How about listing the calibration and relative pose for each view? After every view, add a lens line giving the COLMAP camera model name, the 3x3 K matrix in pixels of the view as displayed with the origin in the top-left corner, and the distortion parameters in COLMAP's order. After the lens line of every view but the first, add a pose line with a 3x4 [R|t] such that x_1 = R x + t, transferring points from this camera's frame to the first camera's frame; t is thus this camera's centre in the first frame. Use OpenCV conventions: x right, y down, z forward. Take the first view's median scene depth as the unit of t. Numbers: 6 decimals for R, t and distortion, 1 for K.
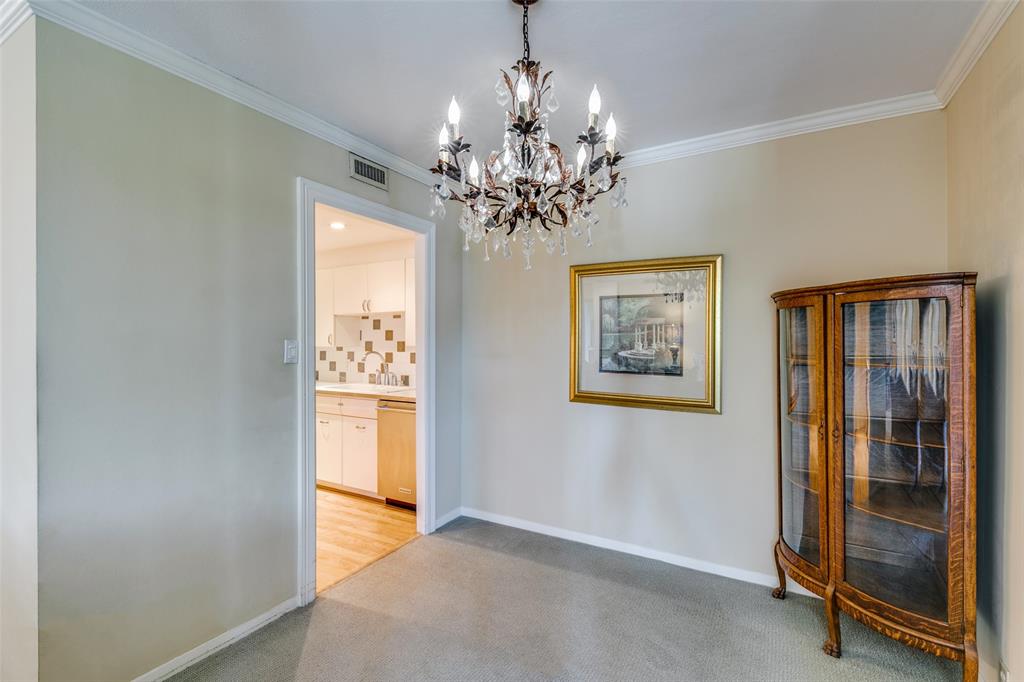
lens RADIAL K [[480.0, 0, 512.0], [0, 480.0, 341.0], [0, 0, 1]] dist [-0.003117, -0.000948]
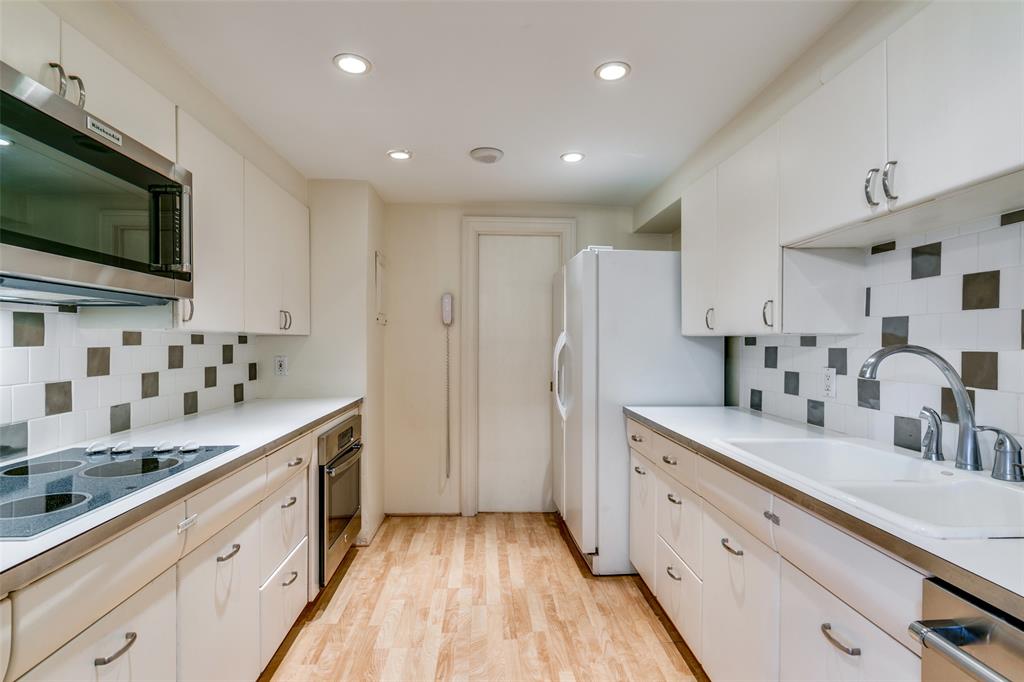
lens RADIAL K [[480.0, 0, 512.0], [0, 480.0, 341.0], [0, 0, 1]] dist [-0.003117, -0.000948]
pose [[0.545765, 0.002876, -0.837933, -0.168816], [-0.006675, 0.999977, -0.000916, 0.019377], [0.837912, 0.006093, 0.545772, 0.608634]]
